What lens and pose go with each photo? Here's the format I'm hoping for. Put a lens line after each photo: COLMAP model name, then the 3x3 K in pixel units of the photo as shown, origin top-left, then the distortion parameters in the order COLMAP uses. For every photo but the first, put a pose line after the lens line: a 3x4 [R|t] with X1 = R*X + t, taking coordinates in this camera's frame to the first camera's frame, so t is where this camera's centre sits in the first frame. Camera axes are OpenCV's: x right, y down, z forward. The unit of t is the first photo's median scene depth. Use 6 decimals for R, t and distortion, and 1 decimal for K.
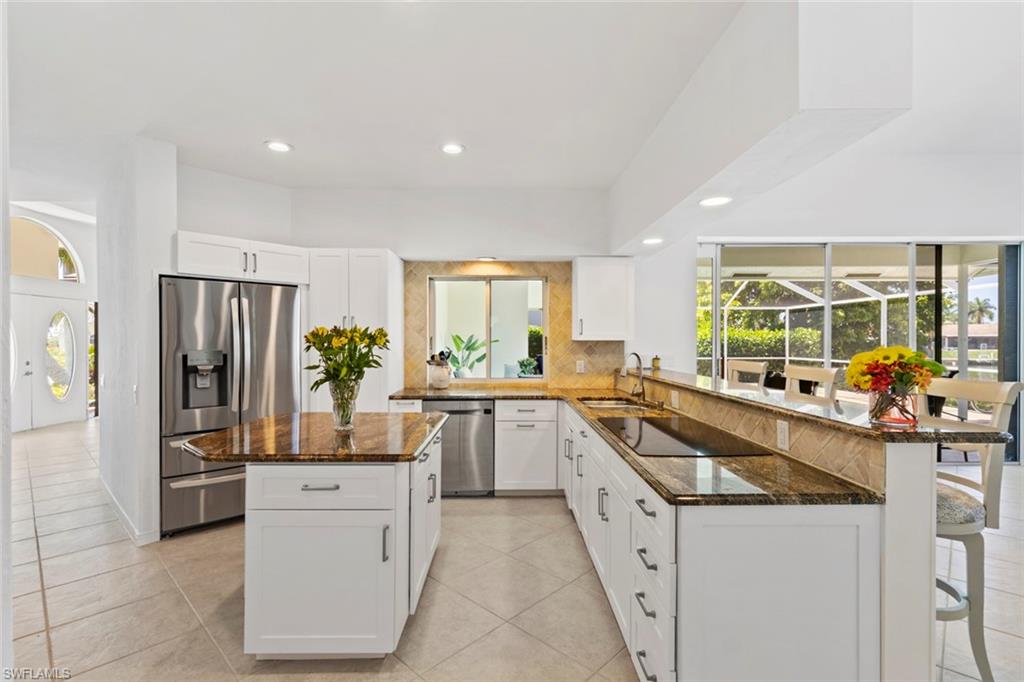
lens RADIAL K [[465.5, 0, 509.2], [0, 465.5, 337.6], [0, 0, 1]] dist [0.001421, -0.000445]
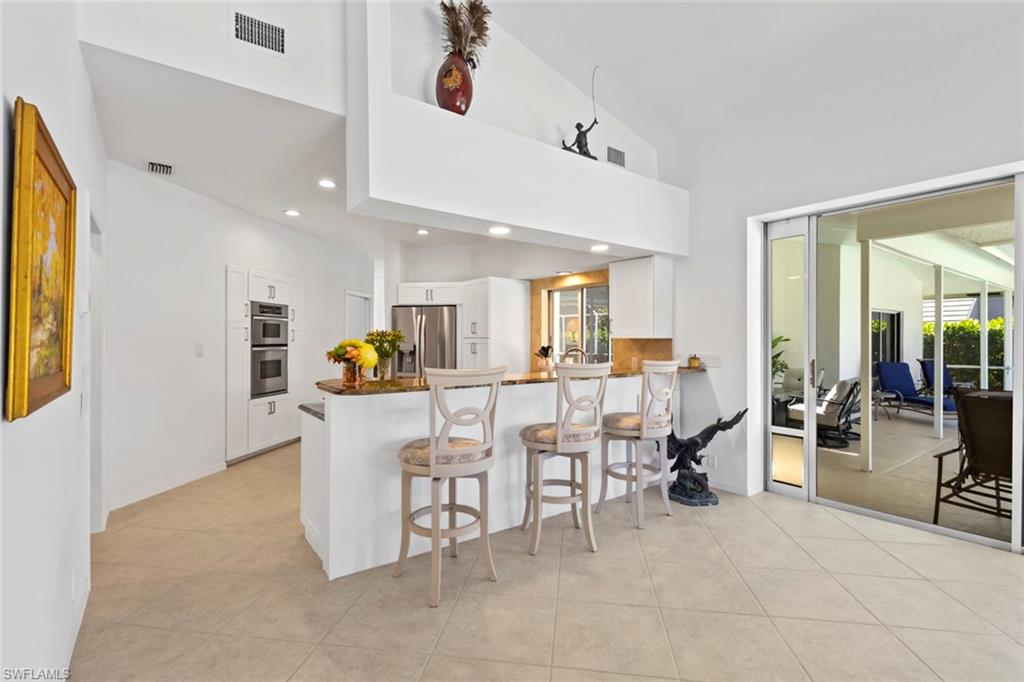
lens RADIAL K [[465.5, 0, 509.9], [0, 465.5, 337.0], [0, 0, 1]] dist [0.001421, -0.000445]
pose [[0.588997, -0.005021, -0.808120, 0.983793], [-0.003480, 0.999956, -0.008749, 0.015442], [0.808128, 0.007965, 0.588953, 0.164059]]
